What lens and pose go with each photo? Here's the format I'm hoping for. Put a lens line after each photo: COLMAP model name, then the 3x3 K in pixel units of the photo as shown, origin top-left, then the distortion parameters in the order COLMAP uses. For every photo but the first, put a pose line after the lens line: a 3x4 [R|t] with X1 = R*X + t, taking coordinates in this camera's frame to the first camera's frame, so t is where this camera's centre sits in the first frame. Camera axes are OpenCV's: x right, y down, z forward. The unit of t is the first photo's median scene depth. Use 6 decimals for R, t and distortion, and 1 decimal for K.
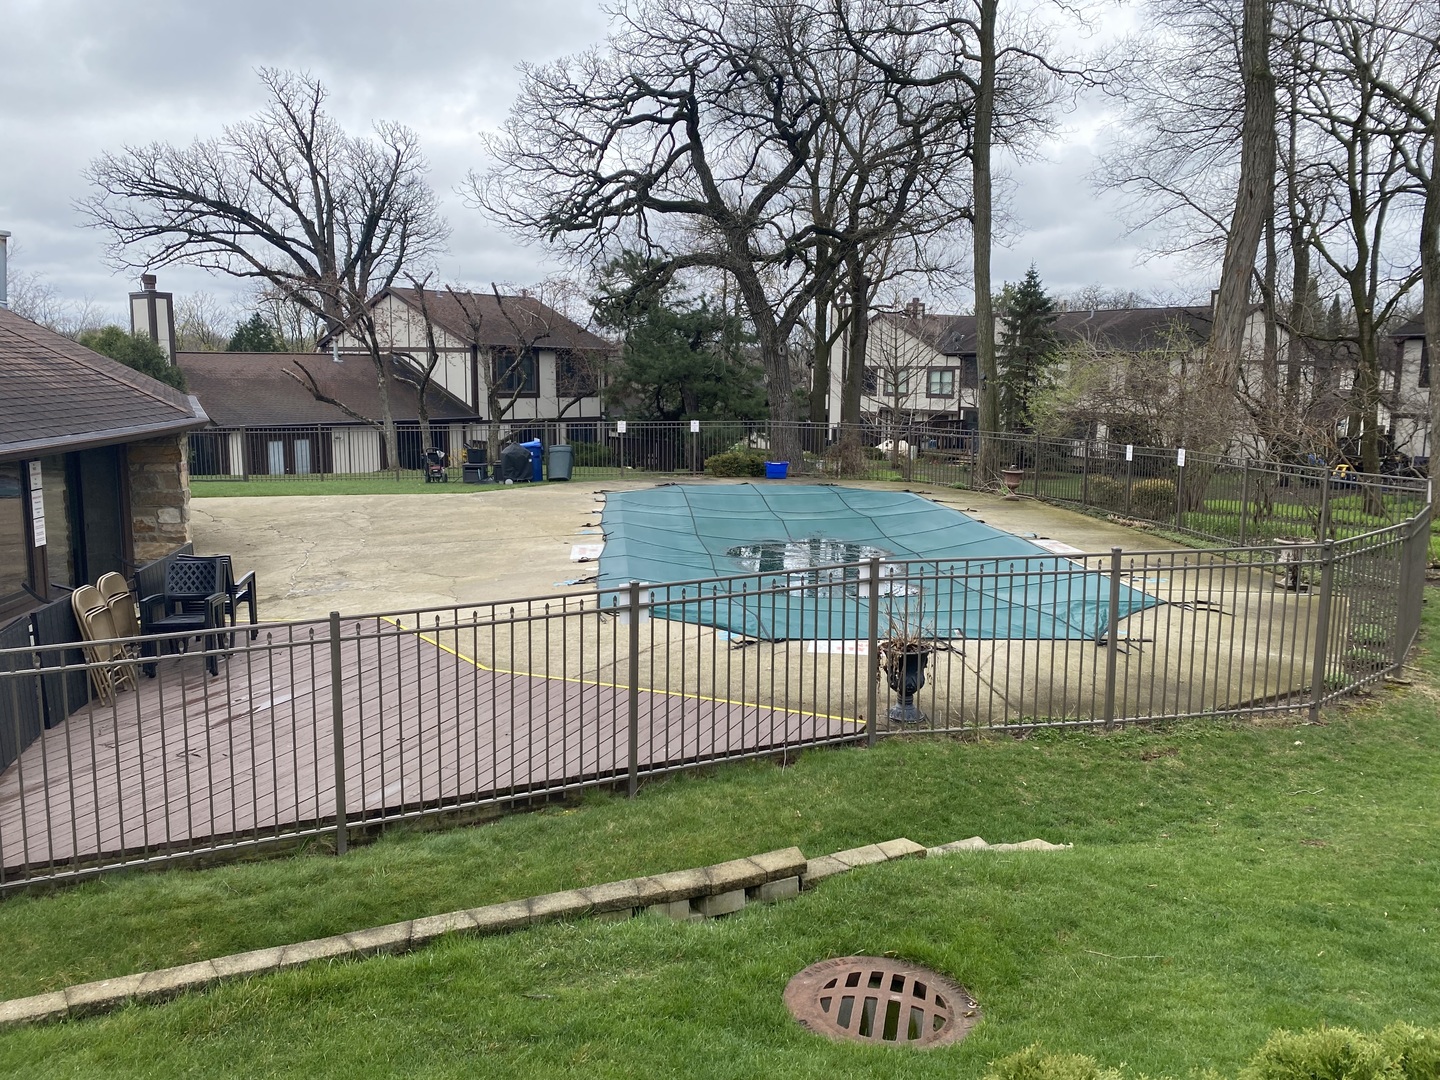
lens RADIAL K [[1101.8, 0, 724.3], [0, 1101.8, 531.0], [0, 0, 1]] dist [0.037088, -0.031887]
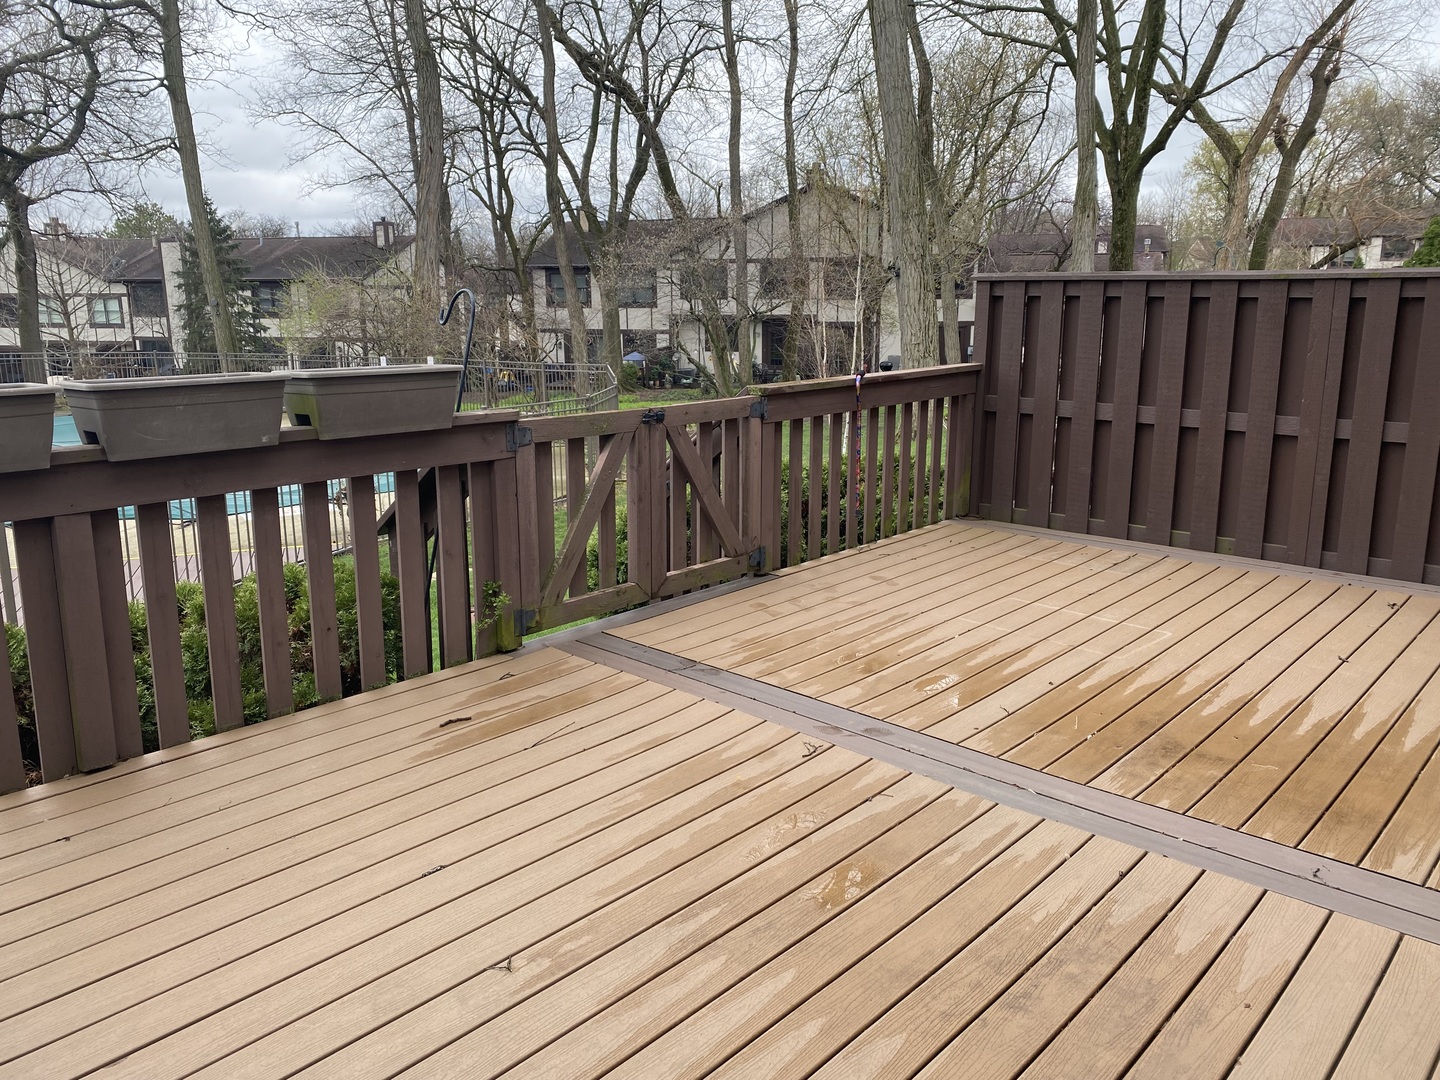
lens RADIAL K [[1091.0, 0, 739.9], [0, 1091.0, 535.2], [0, 0, 1]] dist [0.037367, -0.032319]
pose [[0.733477, -0.159604, 0.660710, -0.105993], [0.112944, 0.987146, 0.113076, 0.014684], [-0.670265, -0.008315, 0.742076, -0.099880]]
